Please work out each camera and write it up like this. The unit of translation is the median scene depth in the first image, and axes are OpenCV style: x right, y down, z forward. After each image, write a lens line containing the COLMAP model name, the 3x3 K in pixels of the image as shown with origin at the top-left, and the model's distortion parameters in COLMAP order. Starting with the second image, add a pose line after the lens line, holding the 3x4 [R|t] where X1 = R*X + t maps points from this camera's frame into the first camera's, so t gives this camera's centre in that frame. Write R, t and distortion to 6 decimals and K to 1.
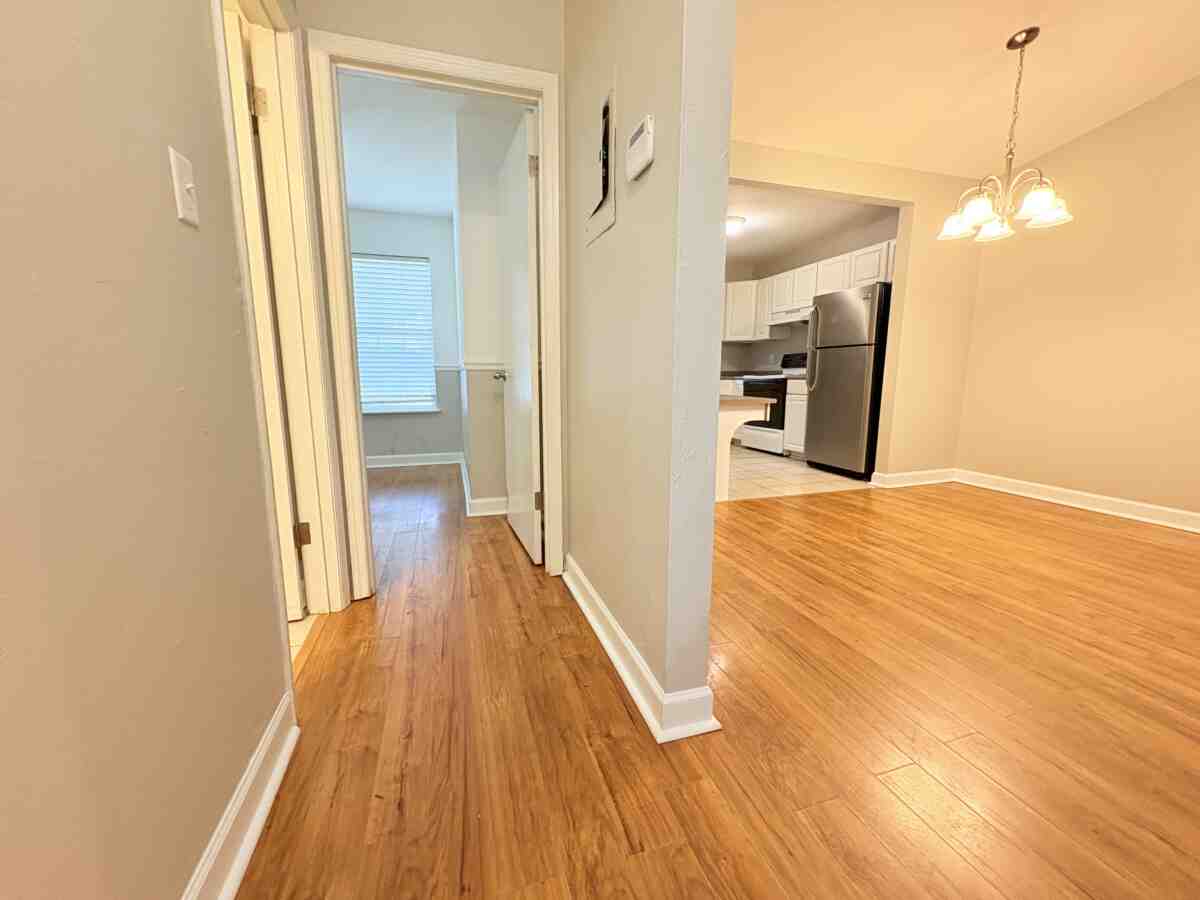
lens RADIAL K [[476.7, 0, 599.3], [0, 476.7, 447.3], [0, 0, 1]] dist [0.002863, -0.000261]
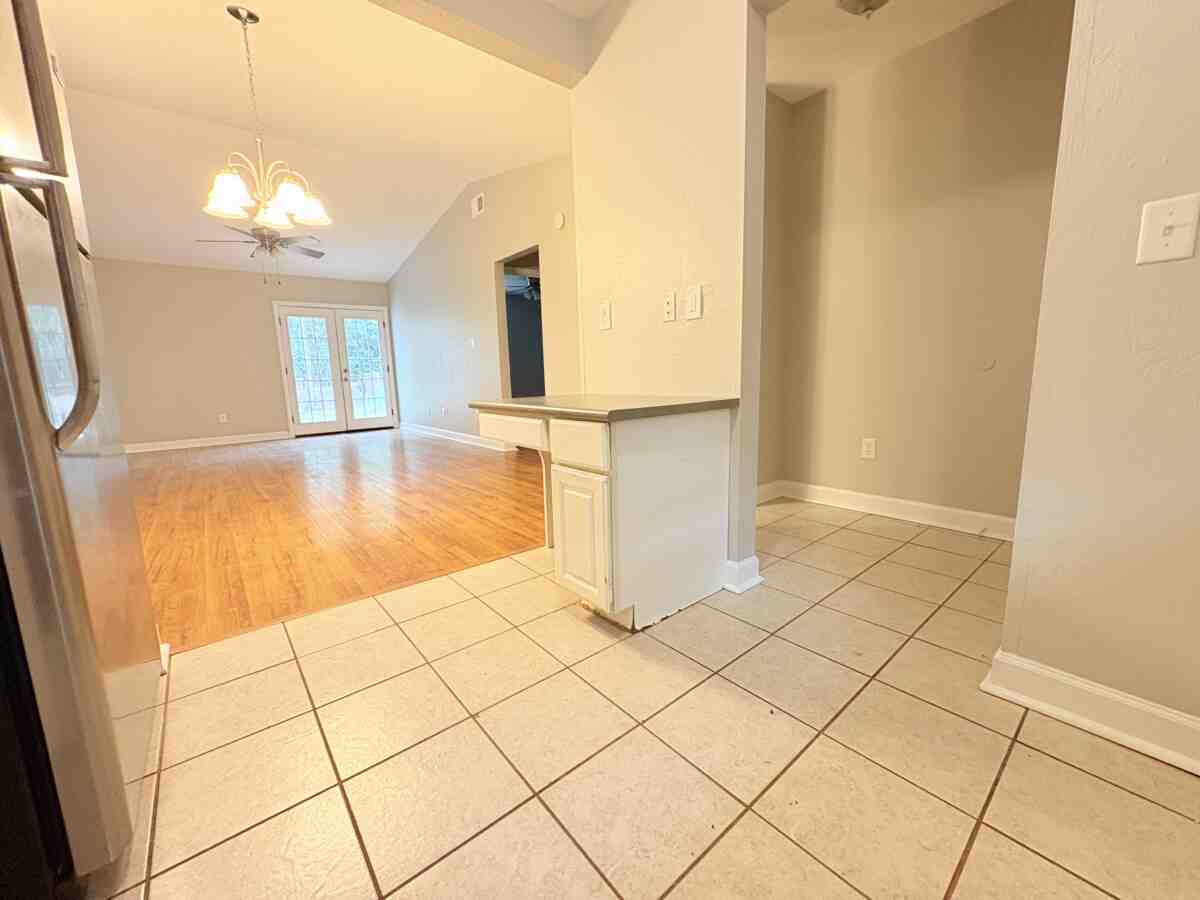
lens RADIAL K [[476.7, 0, 599.6], [0, 476.7, 448.5], [0, 0, 1]] dist [0.002863, -0.000261]
pose [[-0.926182, 0.083704, -0.367668, 0.885893], [-0.030875, 0.954942, 0.295181, -0.449801], [0.375810, 0.284743, -0.881866, 3.210465]]
